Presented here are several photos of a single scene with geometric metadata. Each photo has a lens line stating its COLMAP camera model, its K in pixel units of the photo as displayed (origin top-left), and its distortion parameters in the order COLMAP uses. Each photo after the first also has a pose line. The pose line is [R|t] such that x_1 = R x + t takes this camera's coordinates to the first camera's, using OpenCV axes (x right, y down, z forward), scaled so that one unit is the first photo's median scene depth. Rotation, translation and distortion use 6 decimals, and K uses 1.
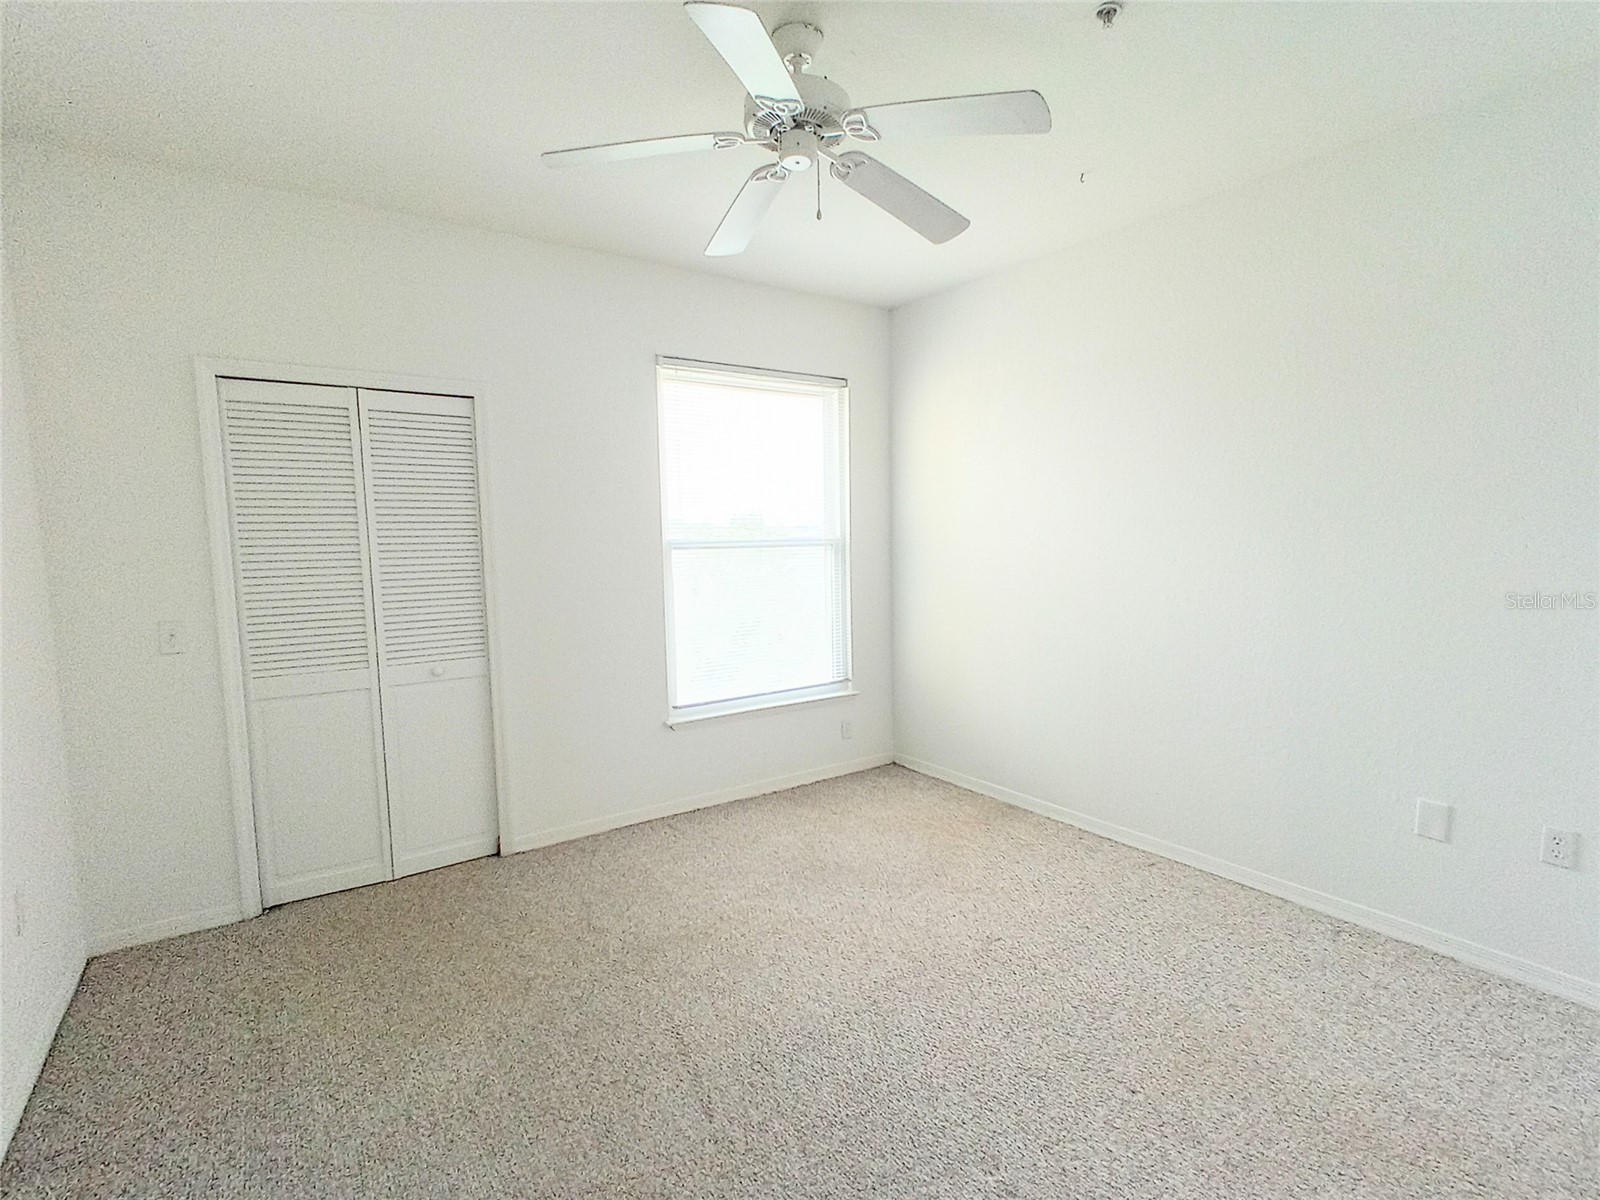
lens RADIAL K [[783.6, 0, 796.9], [0, 783.6, 603.6], [0, 0, 1]] dist [-0.003220, -0.000760]
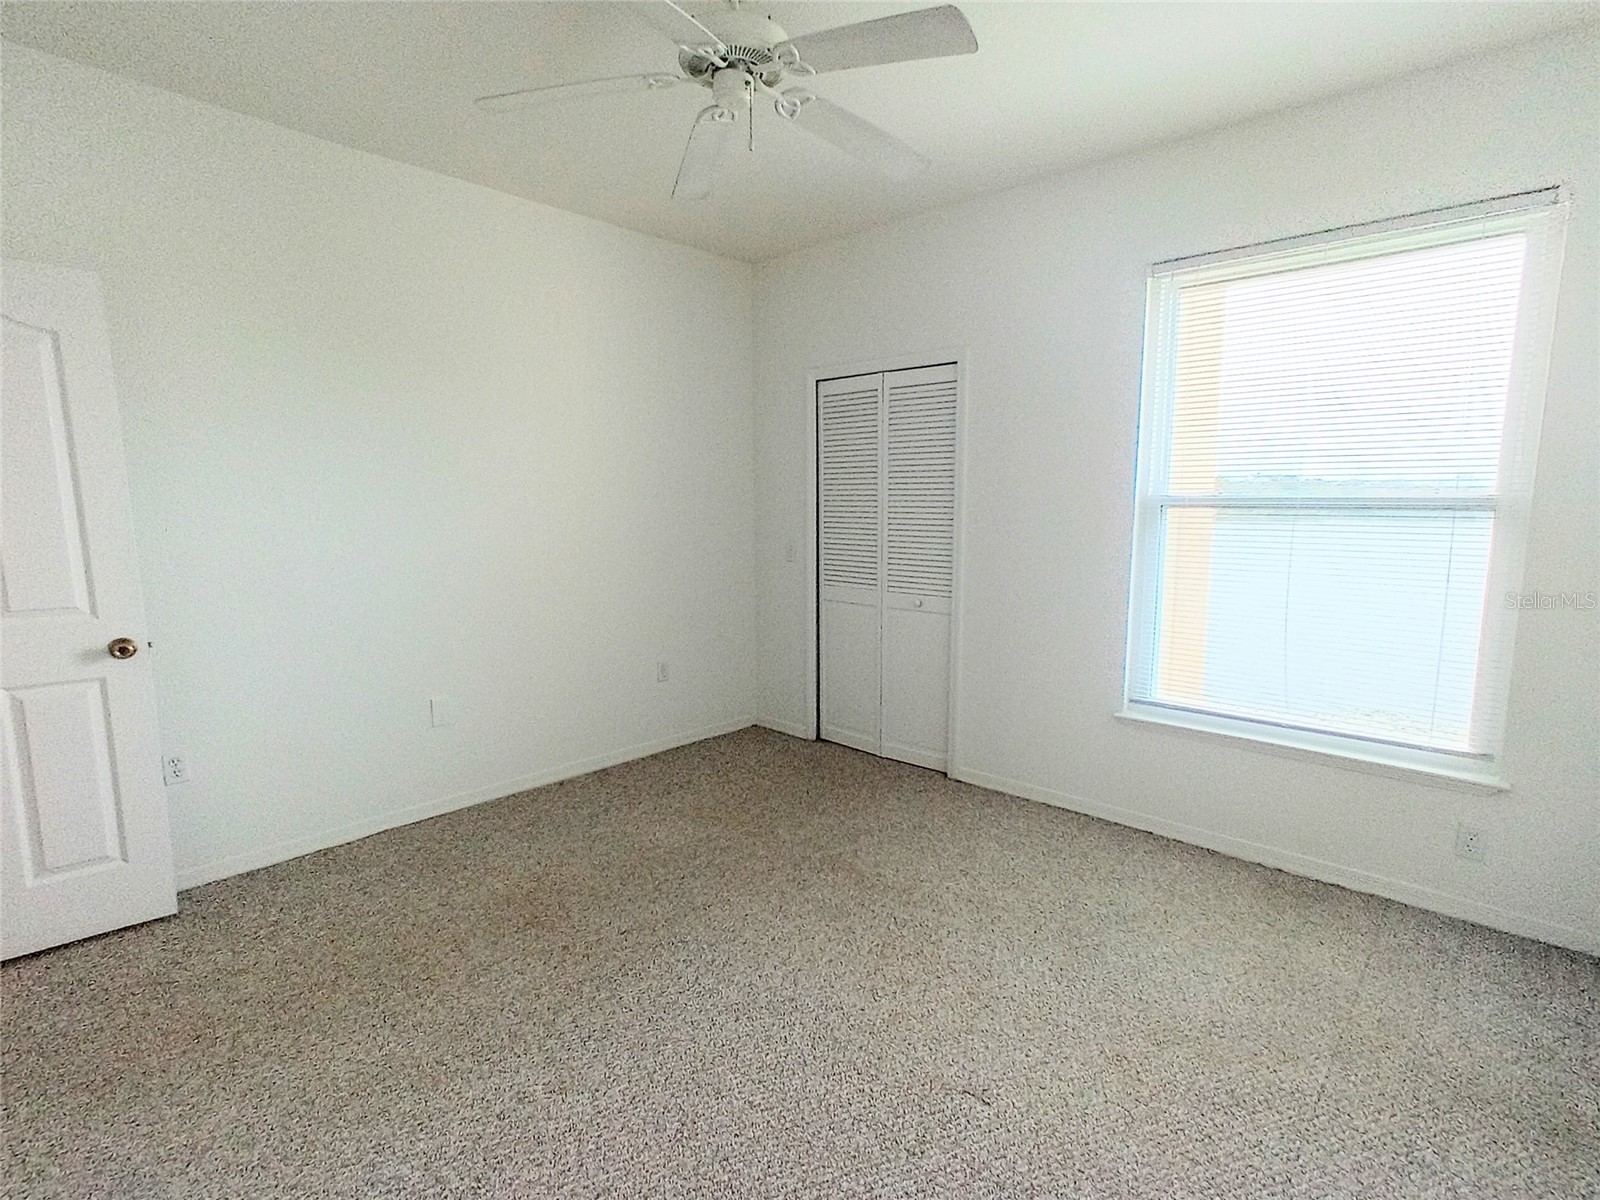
lens RADIAL K [[773.4, 0, 788.0], [0, 773.4, 616.0], [0, 0, 1]] dist [-0.002073, -0.000193]
pose [[0.213054, 0.162150, -0.963491, 0.565633], [-0.088777, 0.985266, 0.146183, -0.043476], [0.972999, 0.054391, 0.224310, 0.481356]]
